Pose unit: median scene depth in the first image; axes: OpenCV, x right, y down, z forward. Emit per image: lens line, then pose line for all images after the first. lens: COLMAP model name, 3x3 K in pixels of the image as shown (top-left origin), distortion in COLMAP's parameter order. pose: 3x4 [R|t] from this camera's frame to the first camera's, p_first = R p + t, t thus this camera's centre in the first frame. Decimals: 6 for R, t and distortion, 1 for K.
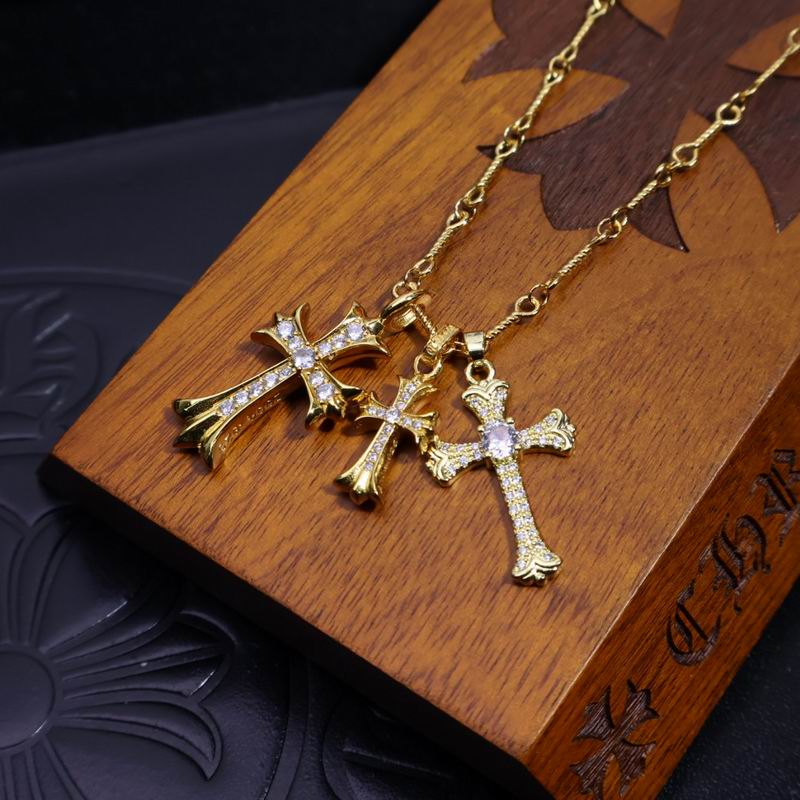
lens RADIAL K [[1687.9, 0, 402.3], [0, 1687.9, 381.9], [0, 0, 1]] dist [0.022178, 0.021978]
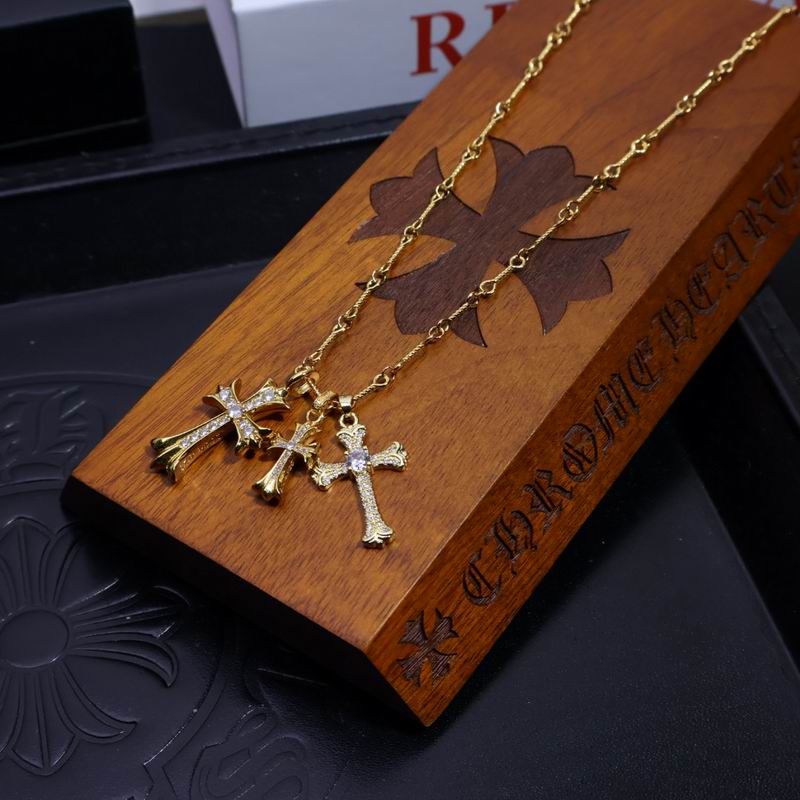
lens RADIAL K [[1687.9, 0, 402.3], [0, 1687.9, 381.9], [0, 0, 1]] dist [0.022178, 0.021978]
pose [[0.999989, 0.002228, -0.004035, 0.101341], [-0.002747, 0.991002, -0.133820, 0.166430], [0.003700, 0.133830, 0.990997, -0.542959]]
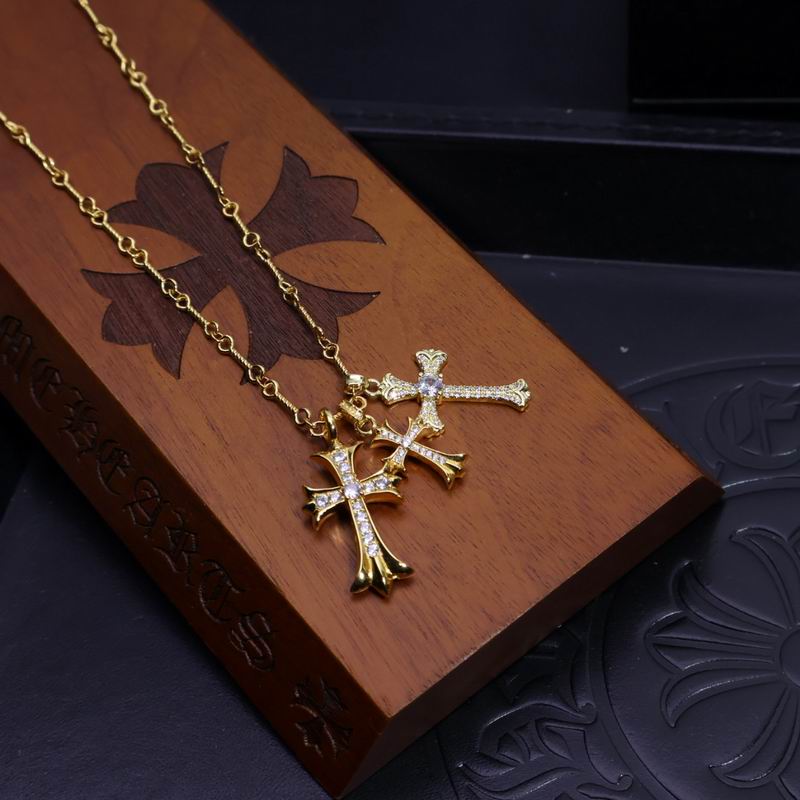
lens RADIAL K [[1687.9, 0, 402.3], [0, 1687.9, 381.9], [0, 0, 1]] dist [0.022178, 0.021978]
pose [[0.249015, -0.733150, 0.632837, -0.844899], [0.823785, 0.503936, 0.259666, -0.418023], [-0.509283, 0.456661, 0.729446, -0.055178]]
